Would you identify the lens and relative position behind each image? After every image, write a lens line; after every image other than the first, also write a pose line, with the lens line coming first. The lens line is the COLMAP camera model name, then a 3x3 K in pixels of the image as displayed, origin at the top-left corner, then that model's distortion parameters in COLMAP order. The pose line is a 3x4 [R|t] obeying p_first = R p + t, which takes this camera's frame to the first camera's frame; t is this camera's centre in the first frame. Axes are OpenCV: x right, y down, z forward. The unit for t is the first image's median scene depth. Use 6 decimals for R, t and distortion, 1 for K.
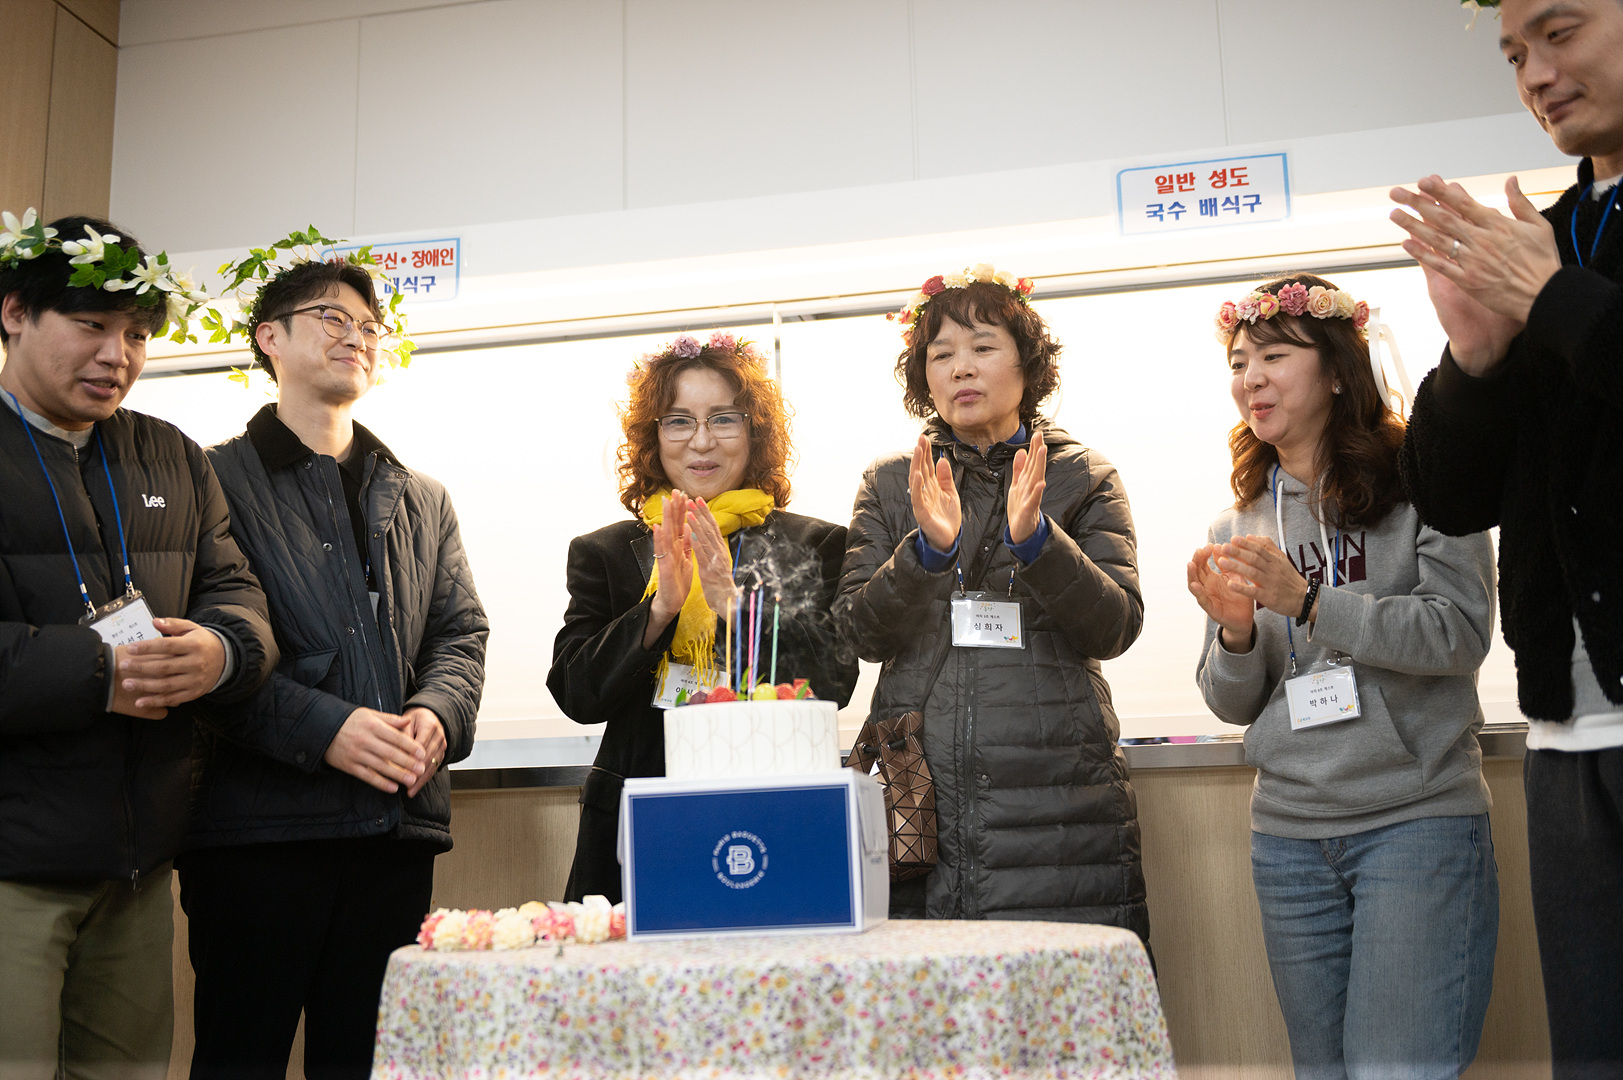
lens RADIAL K [[1719.8, 0, 816.0], [0, 1719.8, 529.2], [0, 0, 1]] dist [-0.002308, 0.000000]
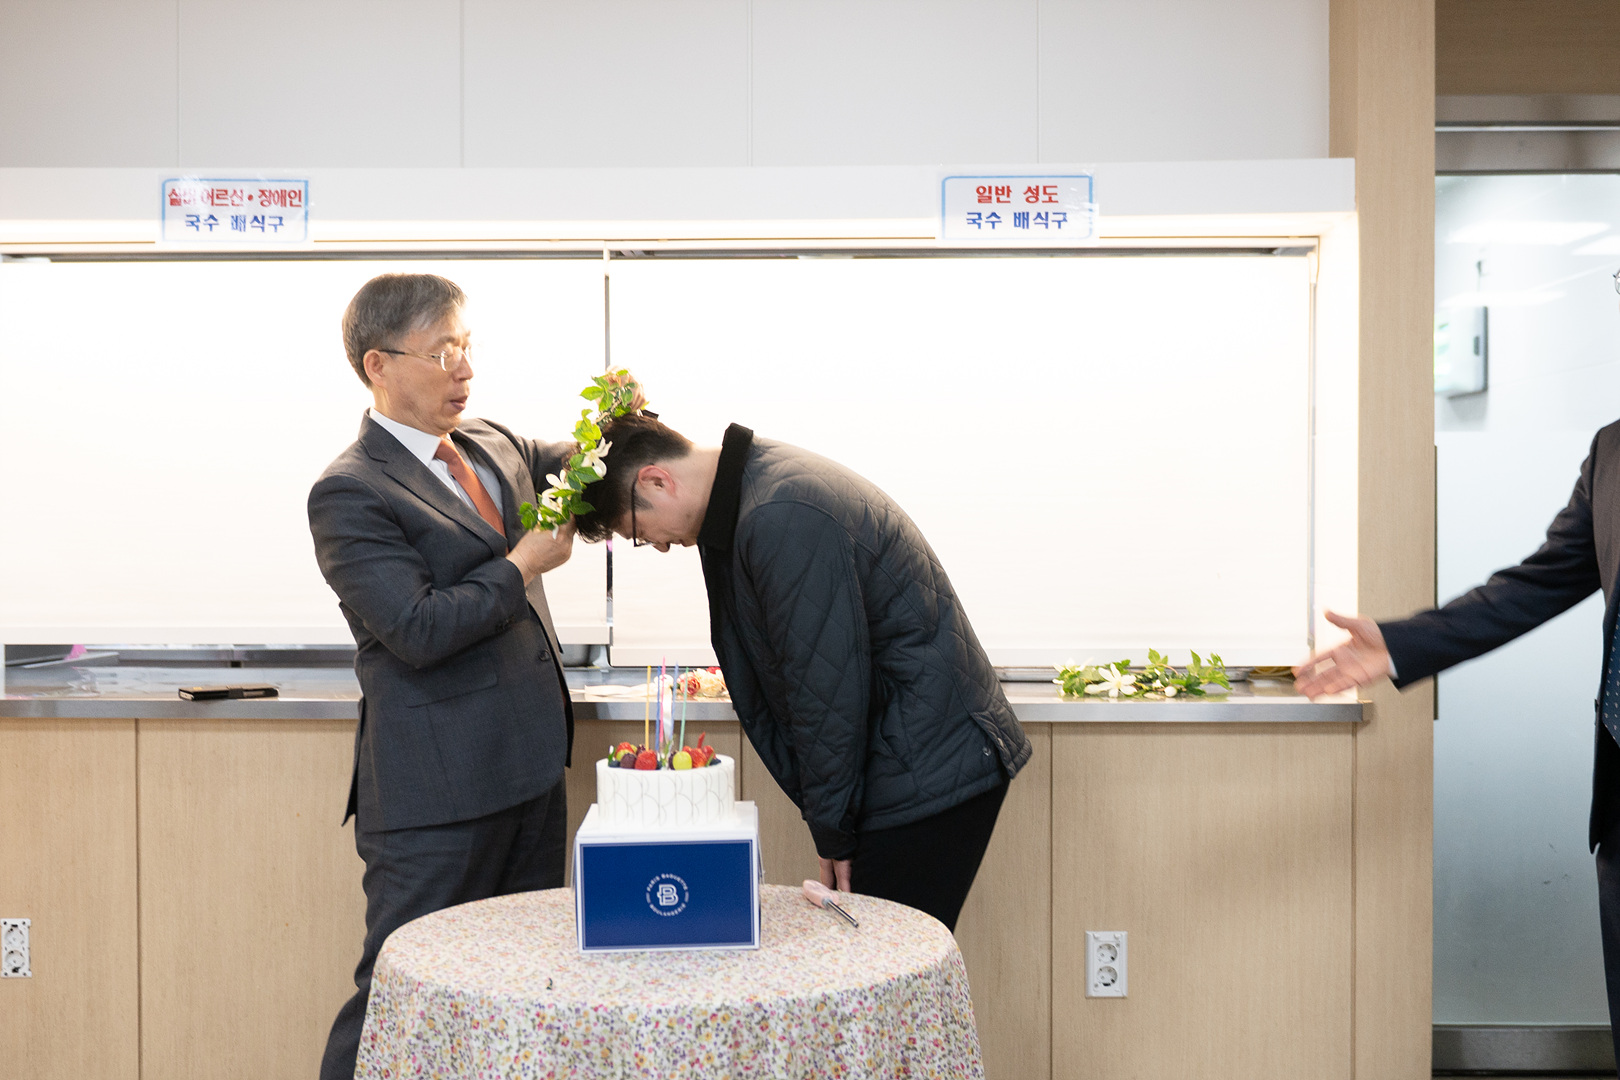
lens RADIAL K [[1996.5, 0, 817.3], [0, 1996.5, 539.0], [0, 0, 1]] dist [-0.003016, 0.000000]
pose [[0.983948, 0.019502, 0.177388, -0.225904], [-0.055082, 0.978665, 0.197940, -0.415670], [-0.169744, -0.204533, 0.964030, -0.472928]]
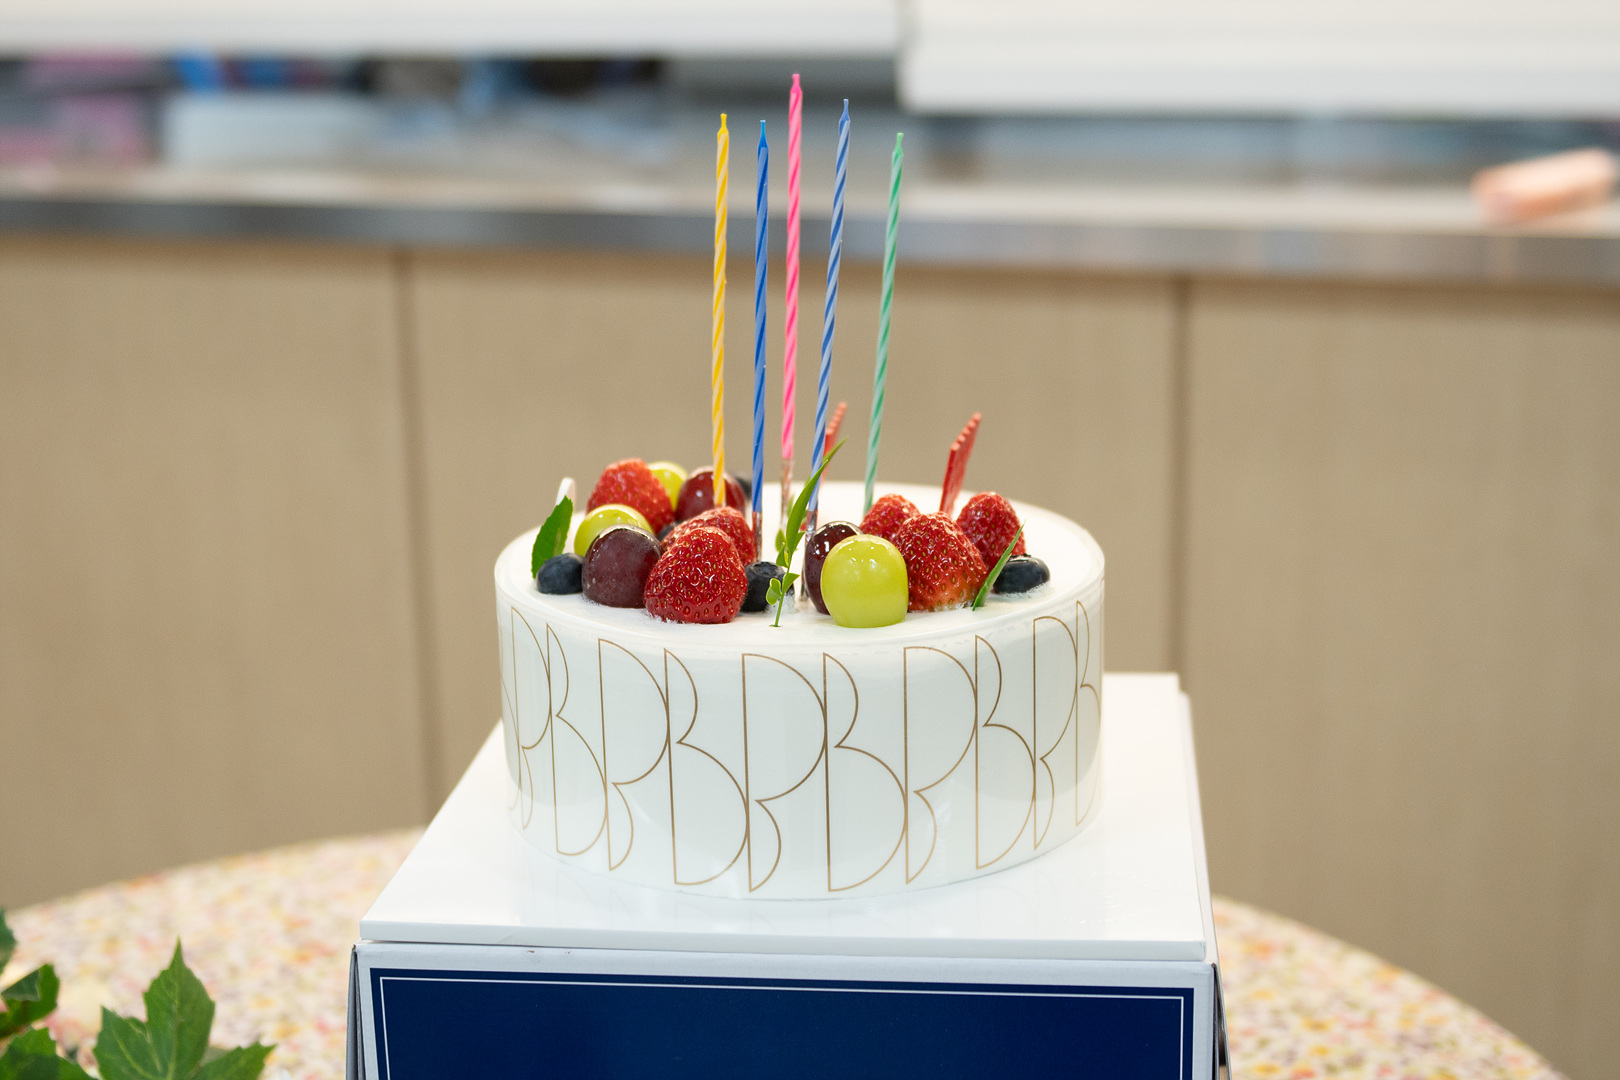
lens RADIAL K [[2505.0, 0, 813.8], [0, 2505.0, 542.0], [0, 0, 1]] dist [-0.040141, 0.000000]
pose [[0.999330, 0.009843, 0.035261, -0.059790], [-0.024057, 0.902581, 0.429847, -0.088439], [-0.027595, -0.430407, 0.902213, 0.736341]]
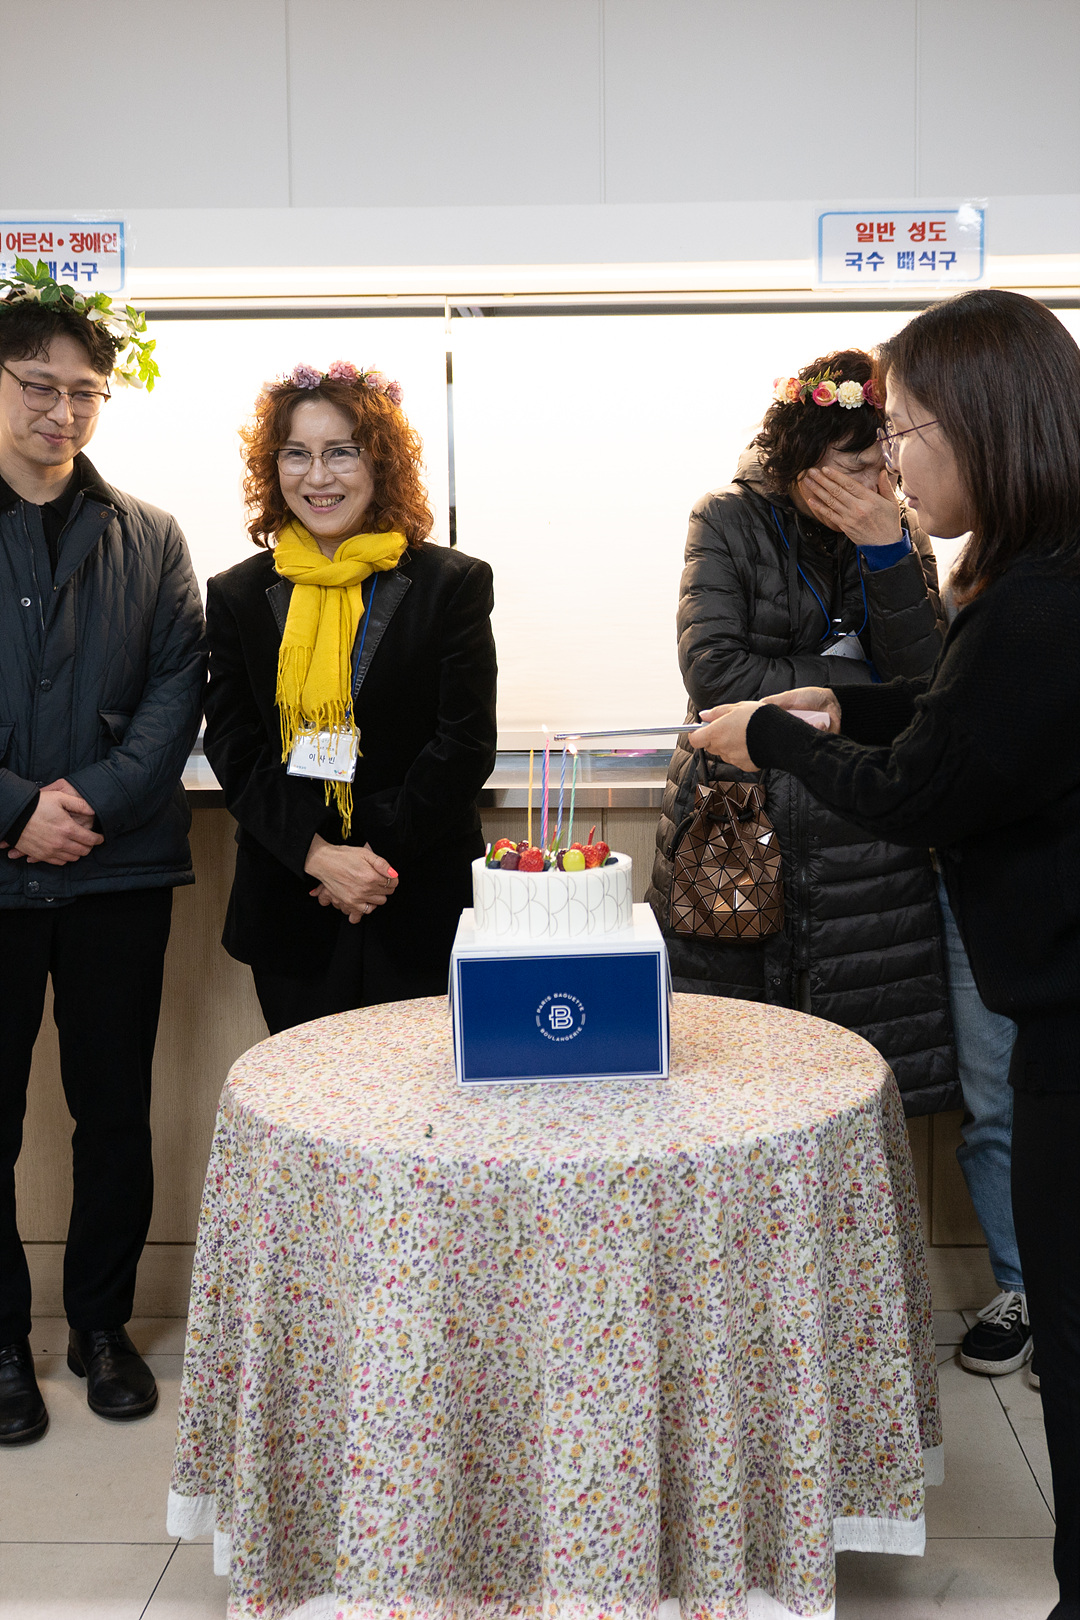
lens RADIAL K [[1728.4, 0, 604.7], [0, 1728.4, 757.2], [0, 0, 1]] dist [-0.001810, 0.000000]
pose [[0.982518, -0.000621, 0.186168, -0.244992], [-0.049086, 0.963746, 0.262269, -0.290662], [-0.179582, -0.266822, 0.946867, -0.028390]]
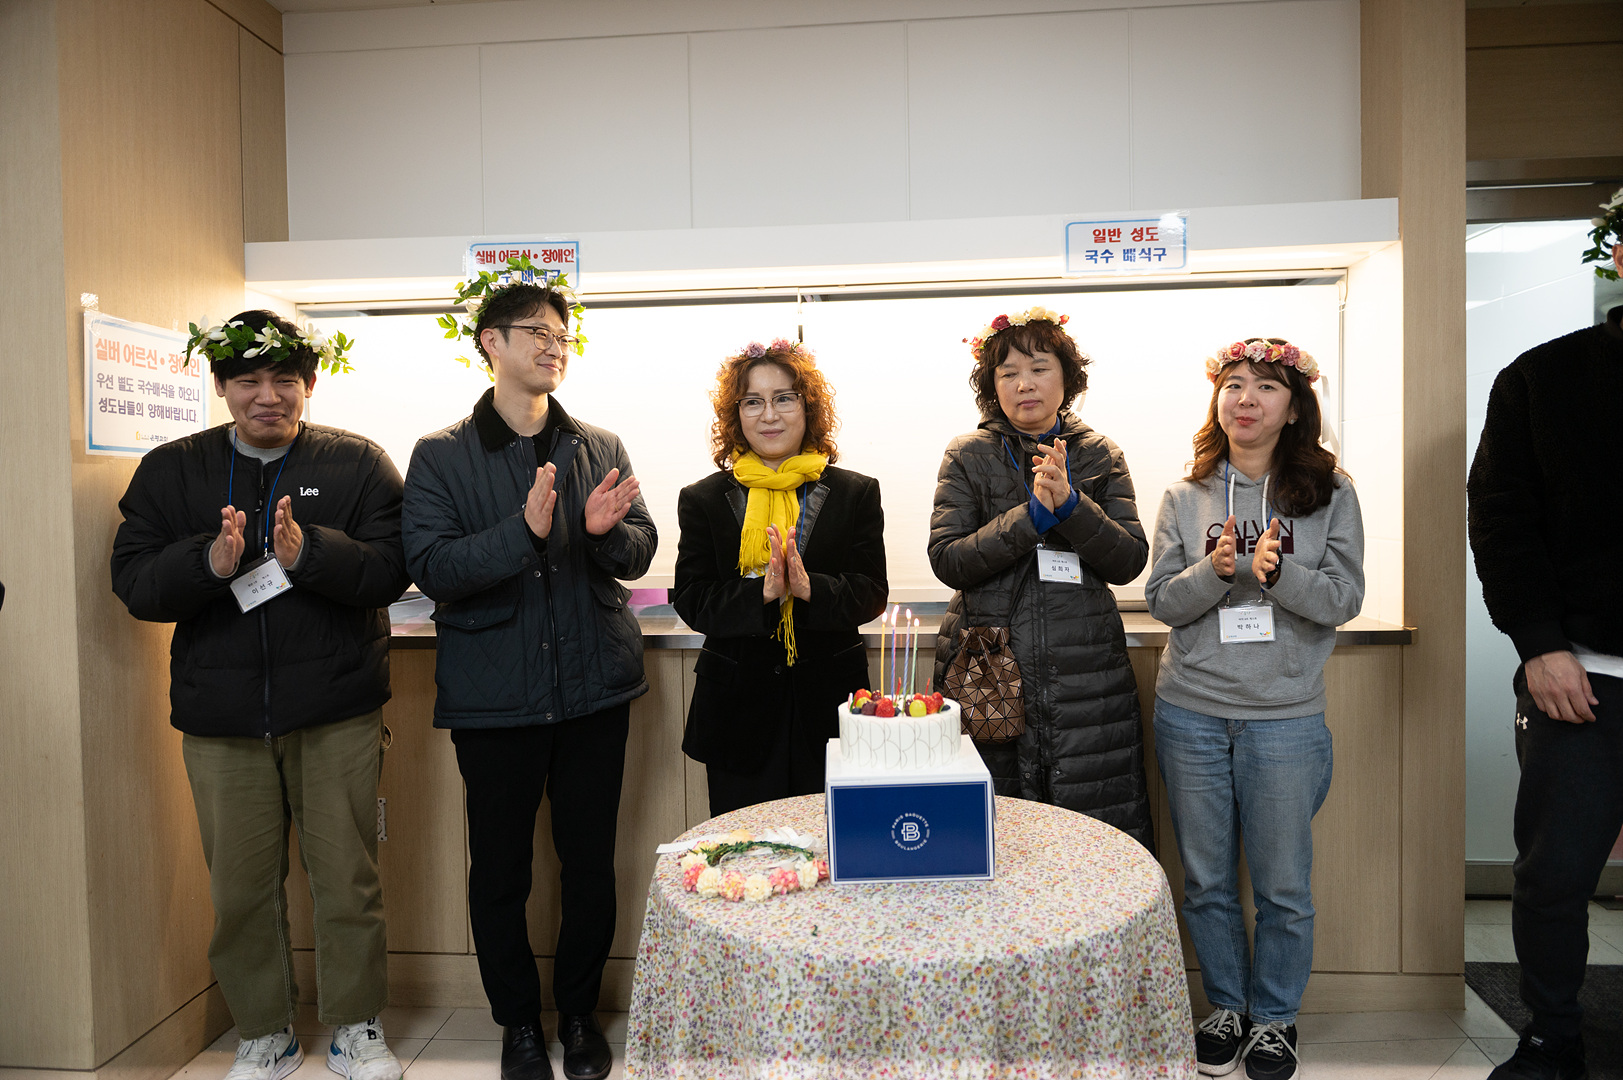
lens RADIAL K [[1097.9, 0, 806.0], [0, 1097.9, 523.6], [0, 0, 1]] dist [-0.004000, -0.008431]
pose [[0.992052, 0.001047, 0.125827, -0.270347], [-0.028350, 0.976114, 0.215400, -0.281493], [-0.122596, -0.217255, 0.968386, 0.183432]]
